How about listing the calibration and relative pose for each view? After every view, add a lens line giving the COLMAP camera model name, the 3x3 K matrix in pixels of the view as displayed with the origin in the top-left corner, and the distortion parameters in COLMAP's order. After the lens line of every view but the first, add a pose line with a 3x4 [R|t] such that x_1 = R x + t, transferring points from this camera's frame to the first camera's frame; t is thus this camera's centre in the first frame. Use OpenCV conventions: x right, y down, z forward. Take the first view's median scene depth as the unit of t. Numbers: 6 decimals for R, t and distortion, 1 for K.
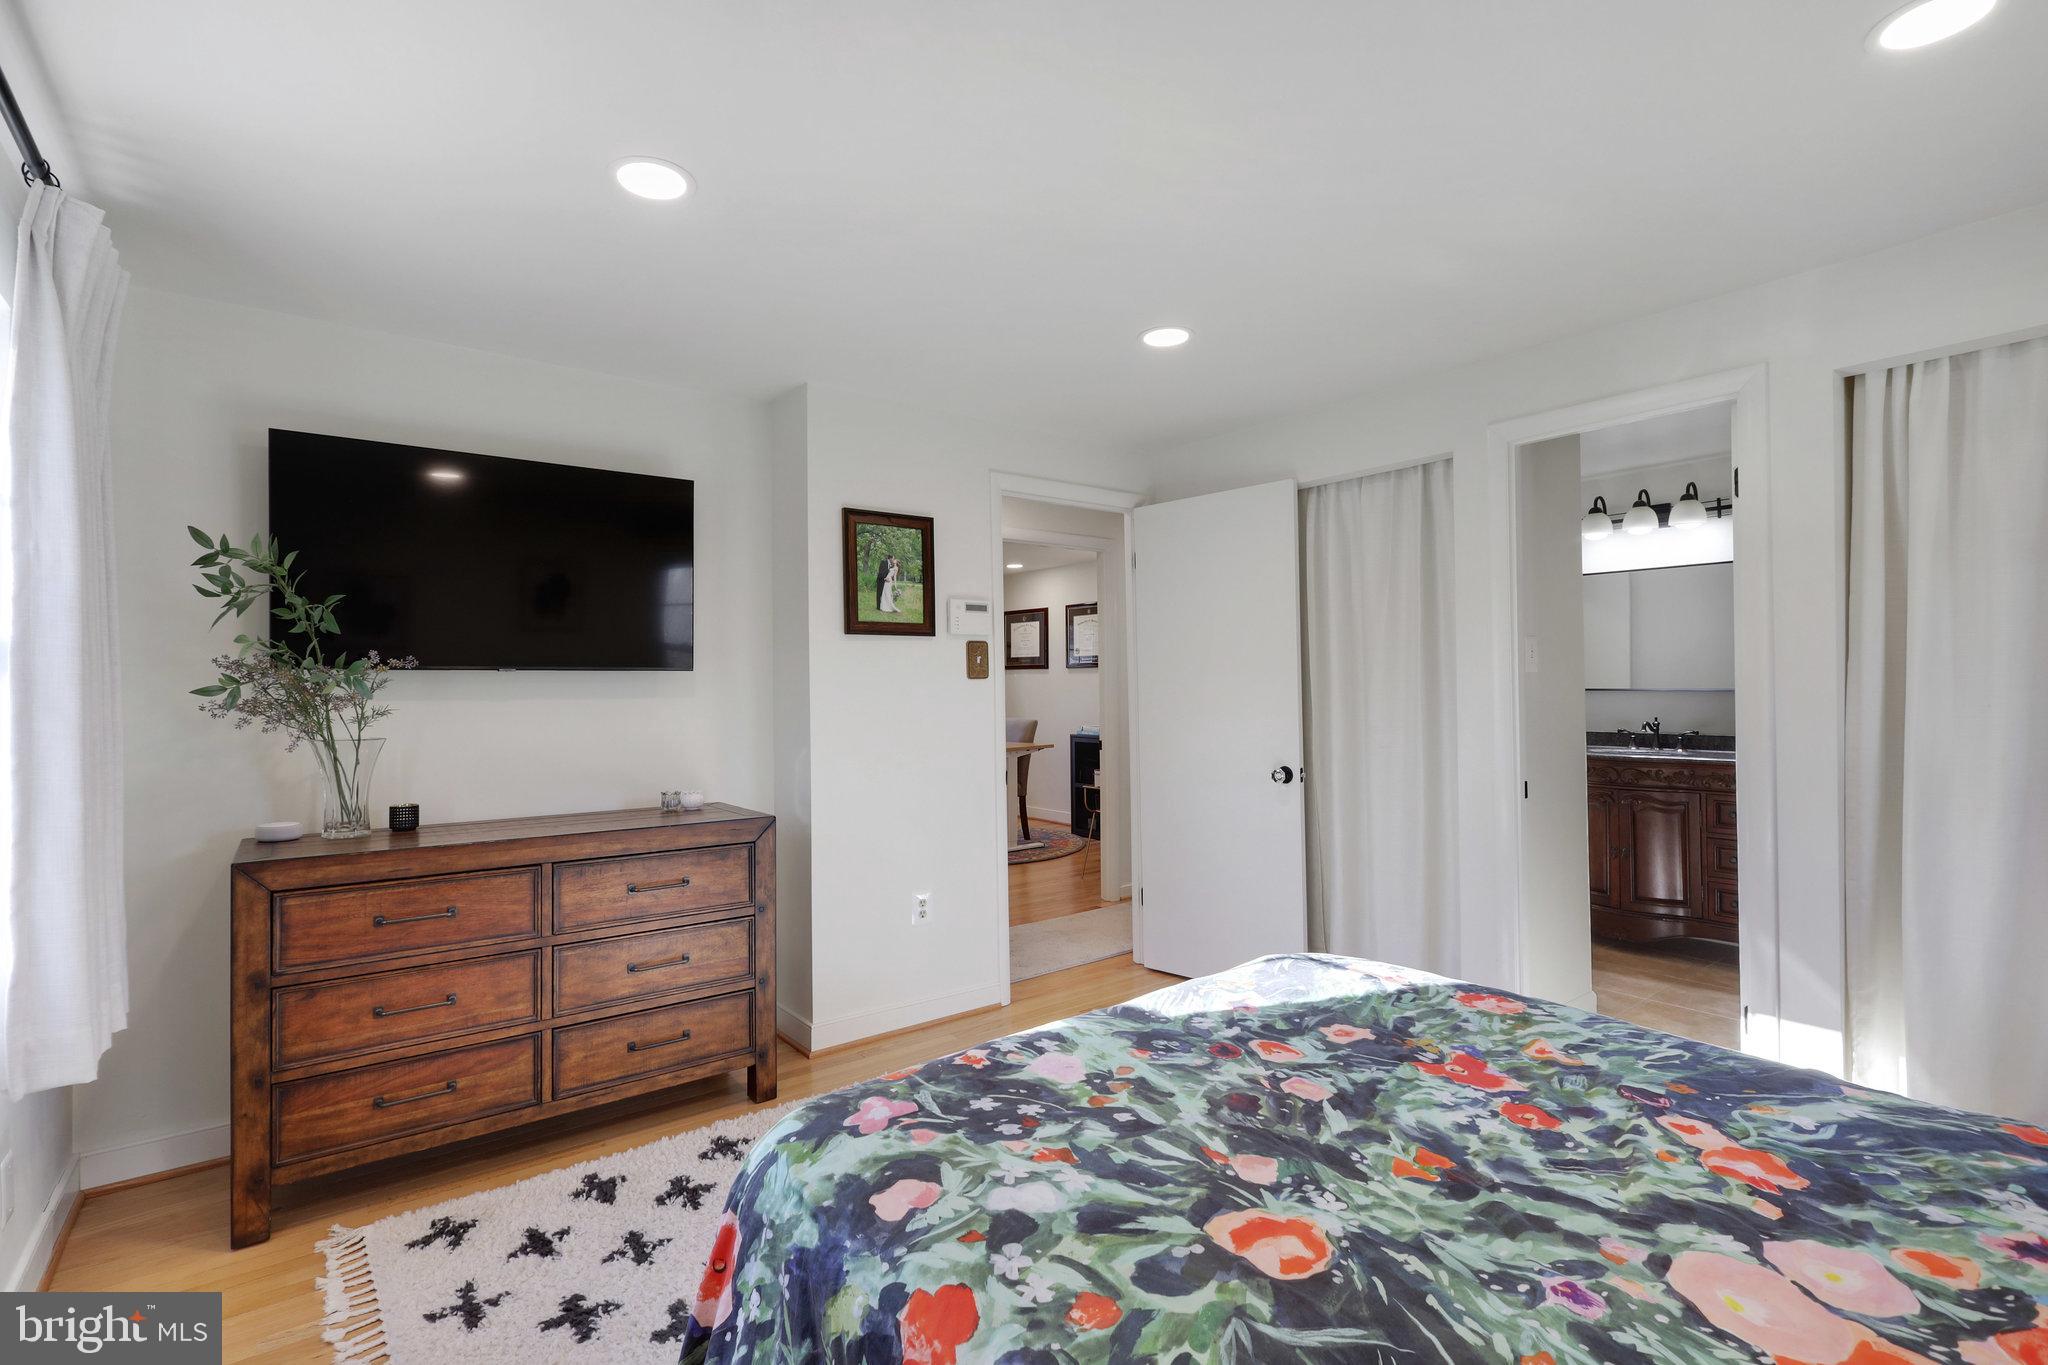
lens RADIAL K [[936.4, 0, 1022.0], [0, 936.4, 679.0], [0, 0, 1]] dist [0.002008, 0.000210]
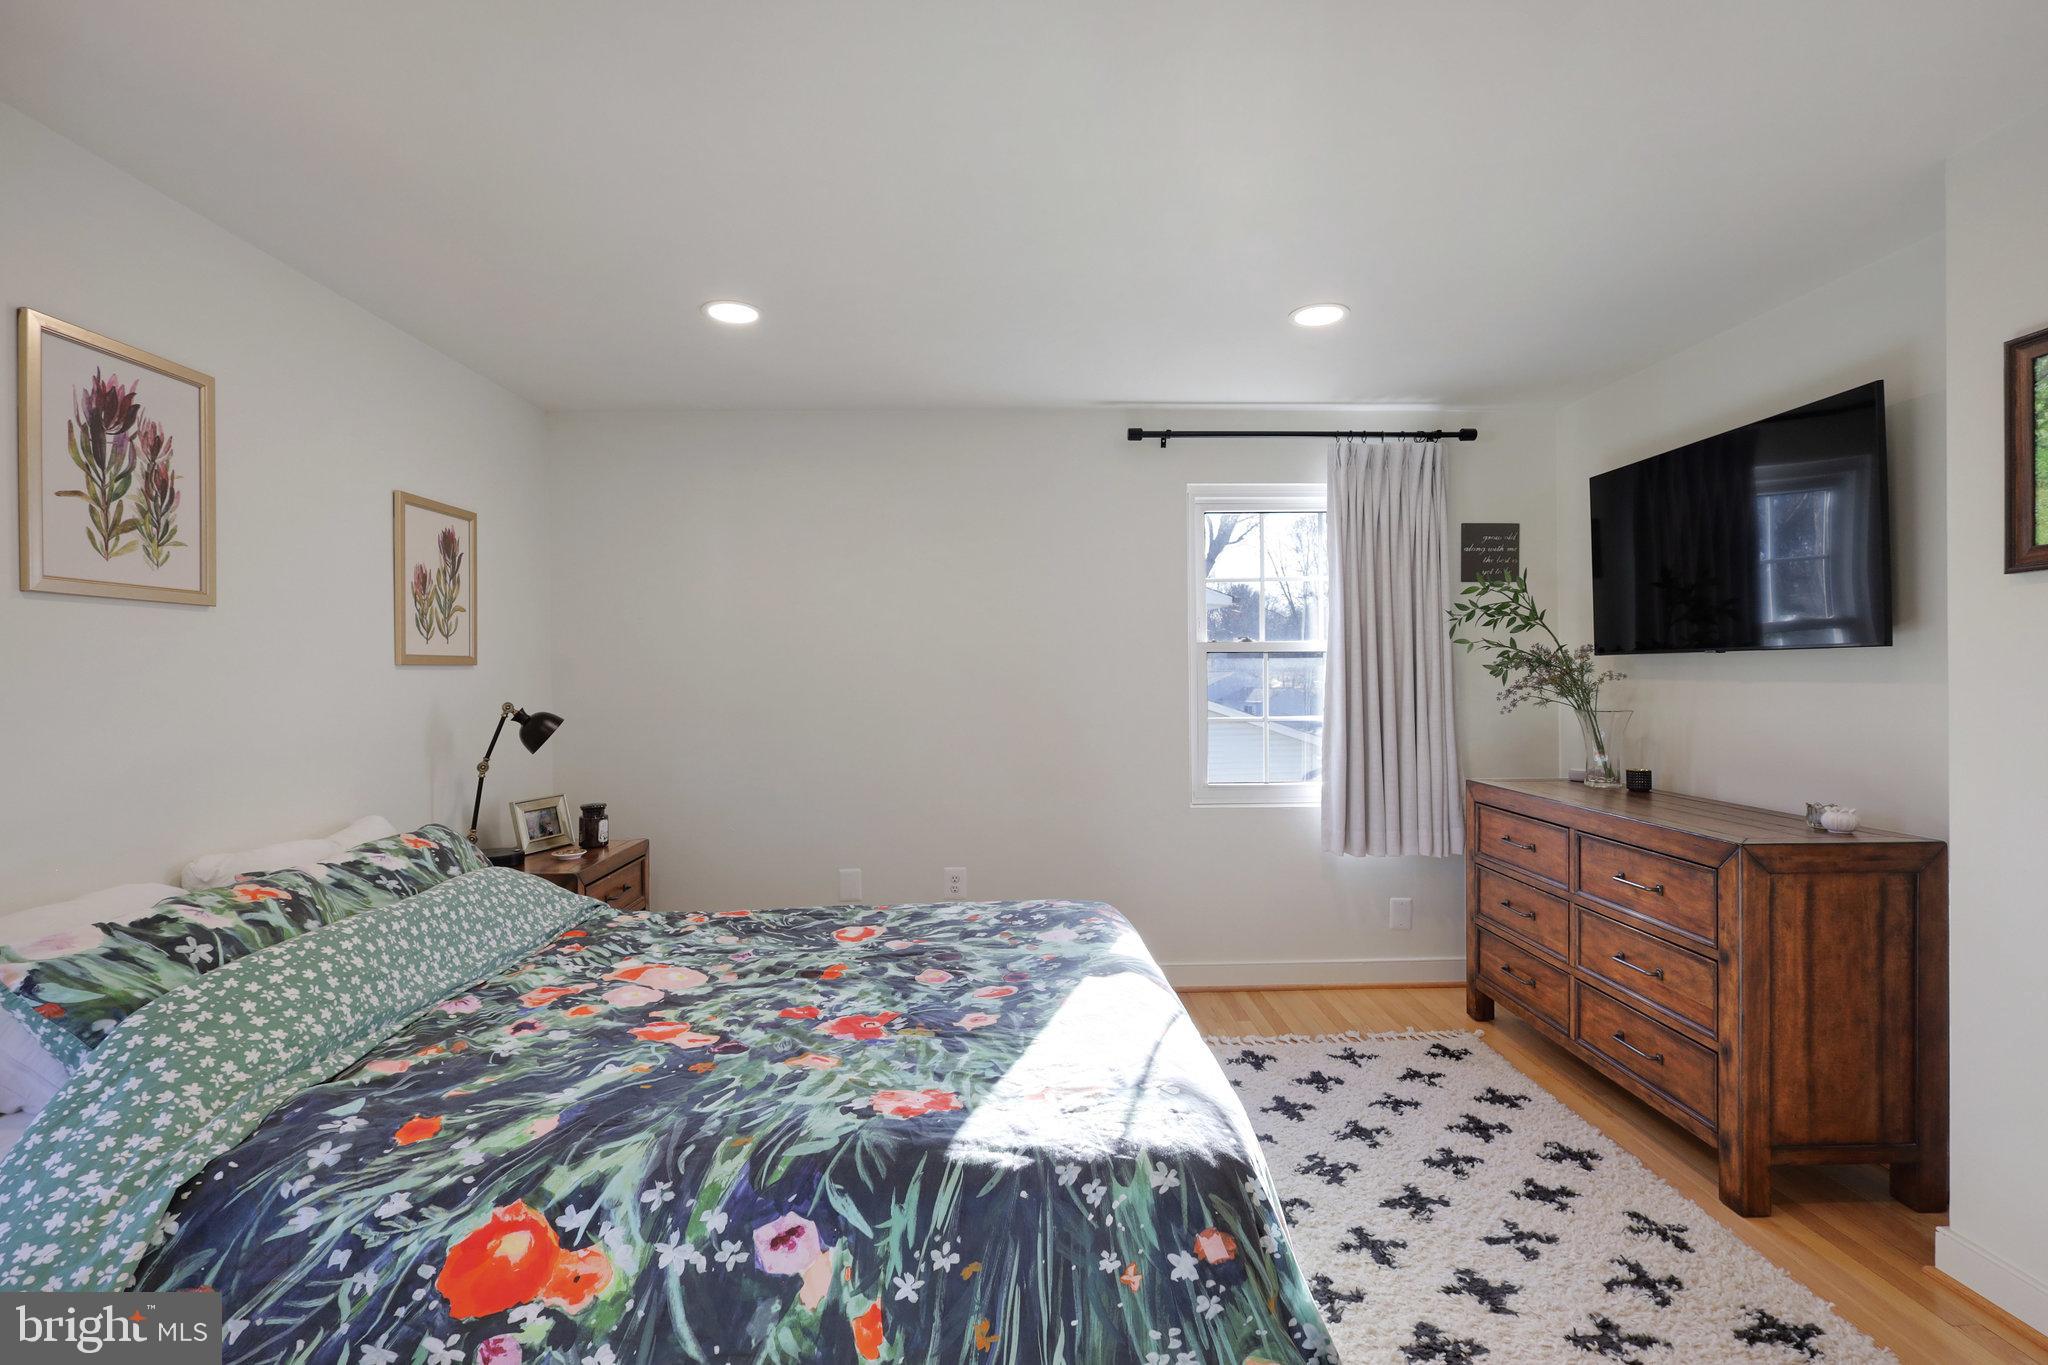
lens RADIAL K [[936.4, 0, 1020.2], [0, 936.4, 684.2], [0, 0, 1]] dist [0.002008, 0.000210]
pose [[-0.587918, 0.022728, -0.808601, 1.334995], [0.025676, 0.999626, 0.009430, -0.007445], [0.808513, -0.015218, -0.588281, 1.915857]]
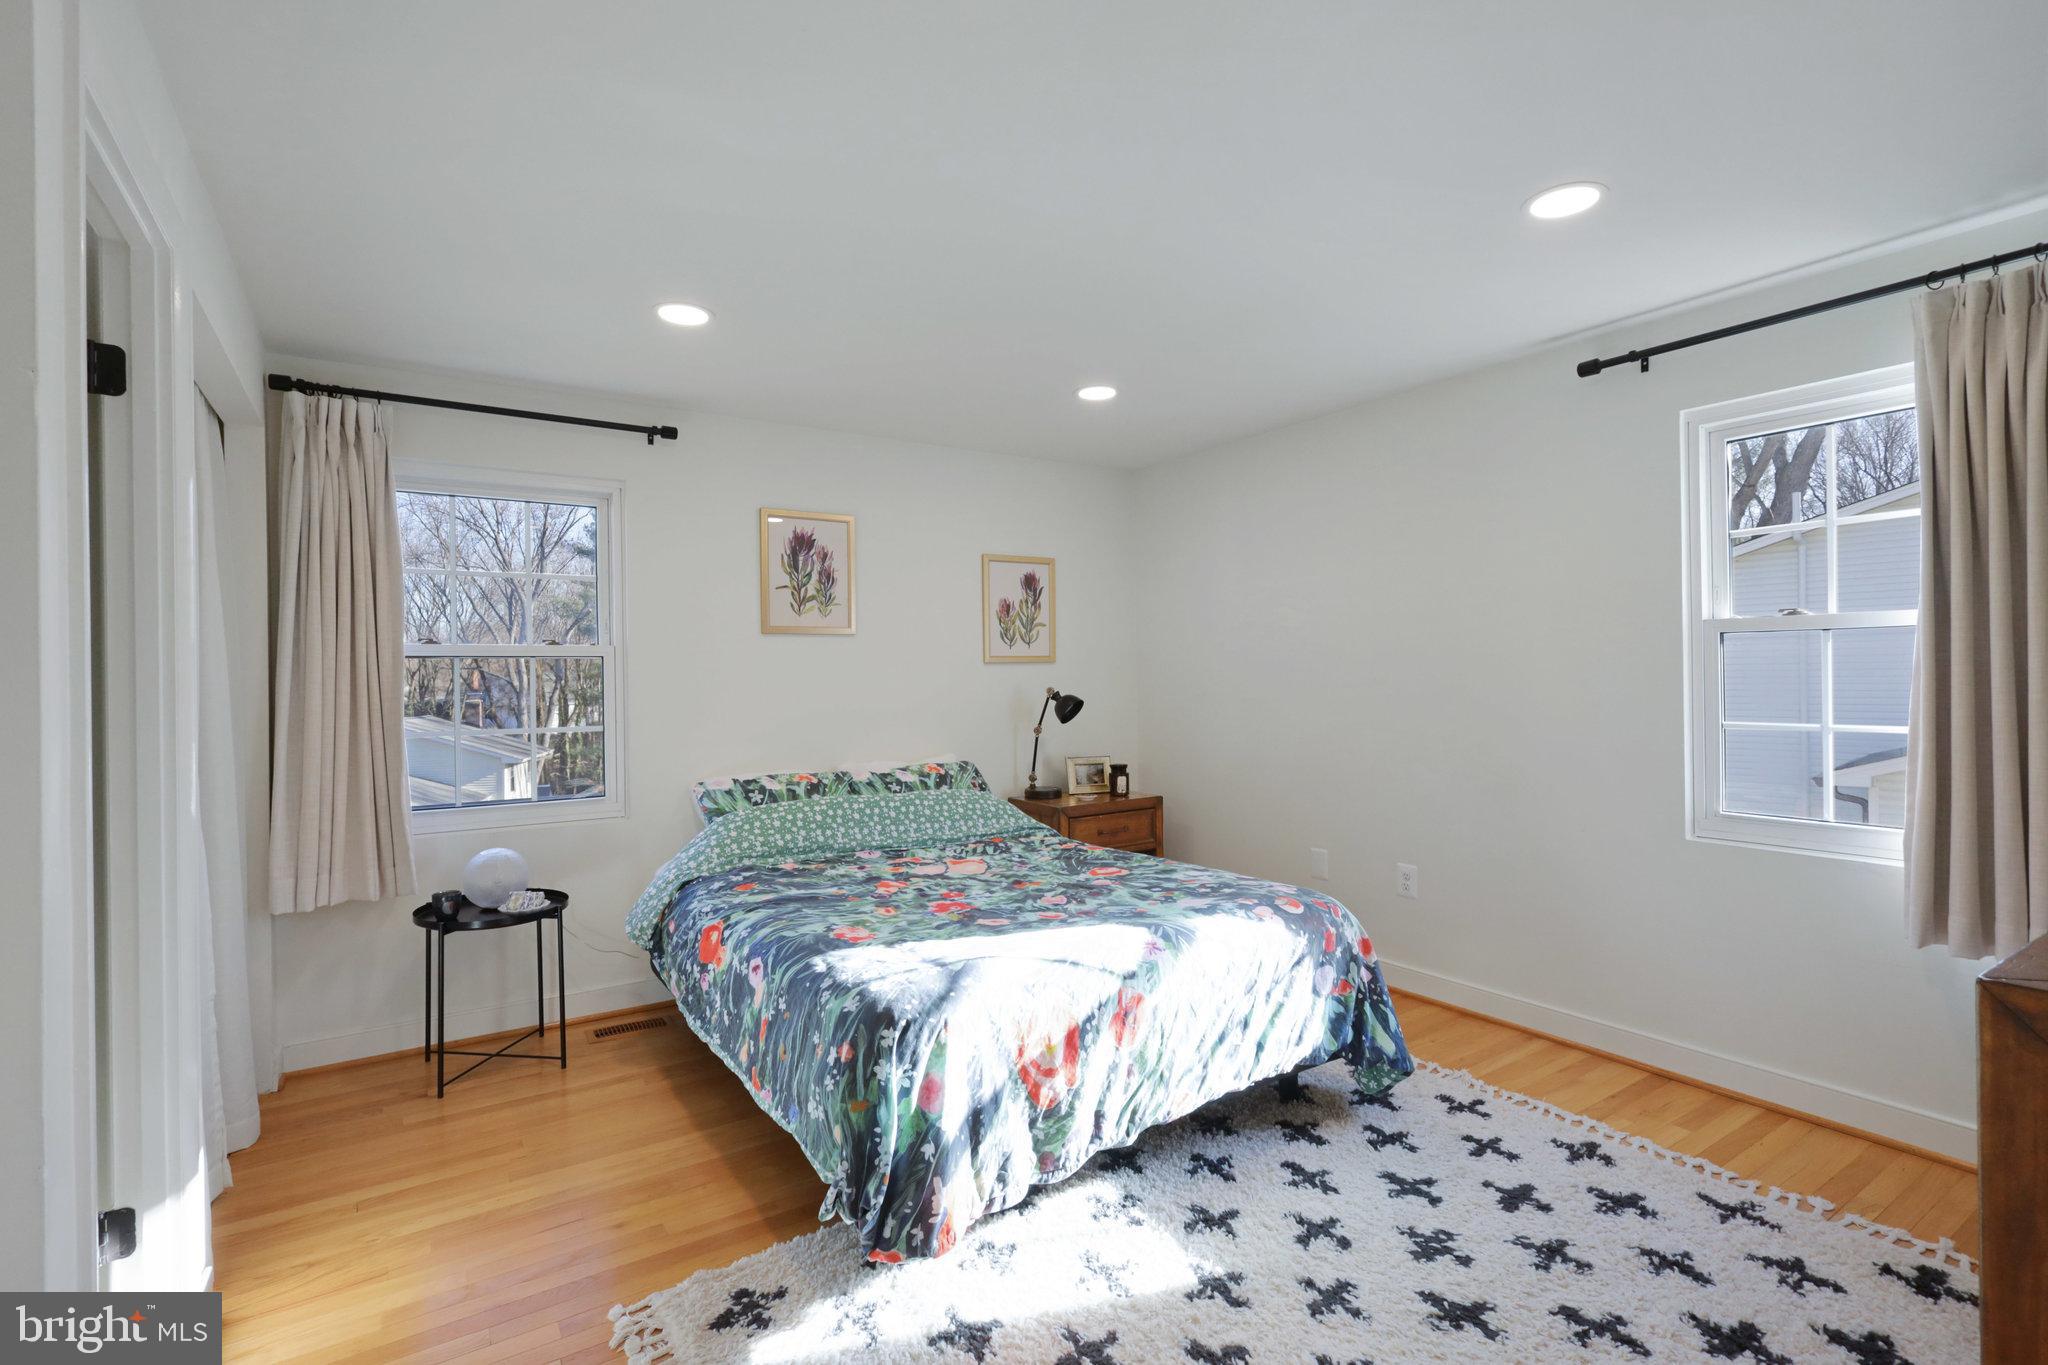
lens RADIAL K [[936.4, 0, 1024.0], [0, 936.4, 683.6], [0, 0, 1]] dist [0.002008, 0.000210]
pose [[-0.997756, 0.020850, 0.063622, 0.231739], [0.020479, 0.999769, -0.006475, 0.028190], [-0.063743, -0.005157, -0.997953, 2.797511]]
